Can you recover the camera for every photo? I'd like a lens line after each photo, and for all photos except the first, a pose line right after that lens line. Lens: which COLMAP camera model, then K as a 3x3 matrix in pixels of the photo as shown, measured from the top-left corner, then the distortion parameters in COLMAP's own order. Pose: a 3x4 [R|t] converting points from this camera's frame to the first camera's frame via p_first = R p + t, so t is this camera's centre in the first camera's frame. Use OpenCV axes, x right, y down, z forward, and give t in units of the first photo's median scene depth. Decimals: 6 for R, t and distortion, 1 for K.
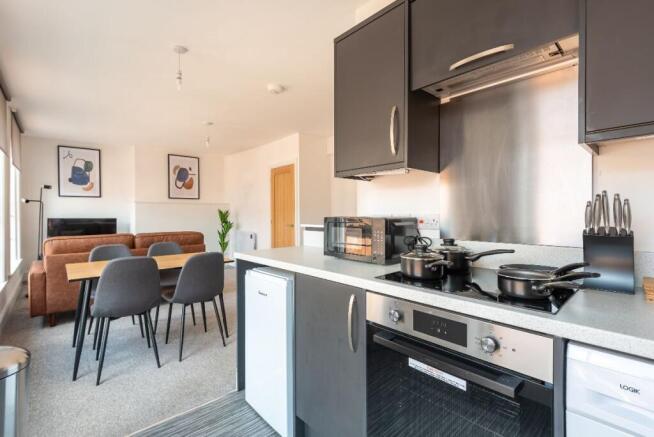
lens RADIAL K [[297.7, 0, 327.7], [0, 297.7, 215.7], [0, 0, 1]] dist [0.003415, -0.000773]
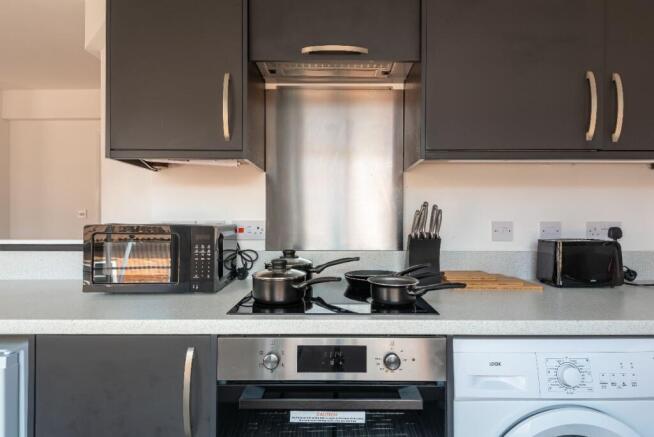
lens RADIAL K [[341.1, 0, 327.0], [0, 341.1, 218.5], [0, 0, 1]] dist [0.013083, -0.000469]
pose [[0.667680, 0.008559, 0.744399, -0.270371], [-0.000504, 0.999939, -0.011045, -0.001385], [-0.744448, 0.007000, 0.667643, 0.301099]]
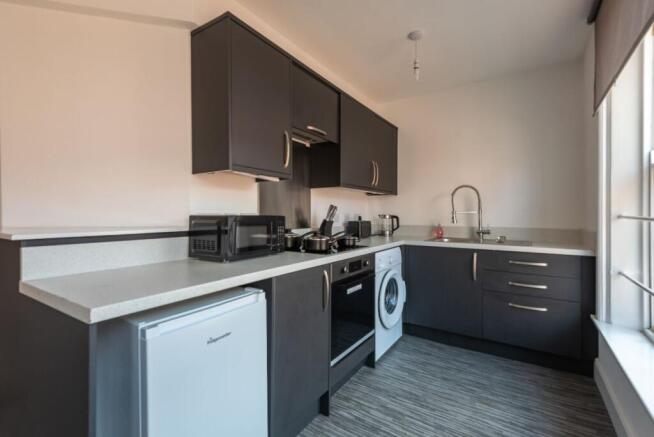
lens RADIAL K [[297.7, 0, 327.7], [0, 297.7, 215.7], [0, 0, 1]] dist [0.003415, -0.000773]
pose [[-0.259235, 0.004015, 0.965806, -1.264238], [0.006989, 0.999973, -0.002281, 0.014551], [-0.965789, 0.006158, -0.259256, 1.349392]]
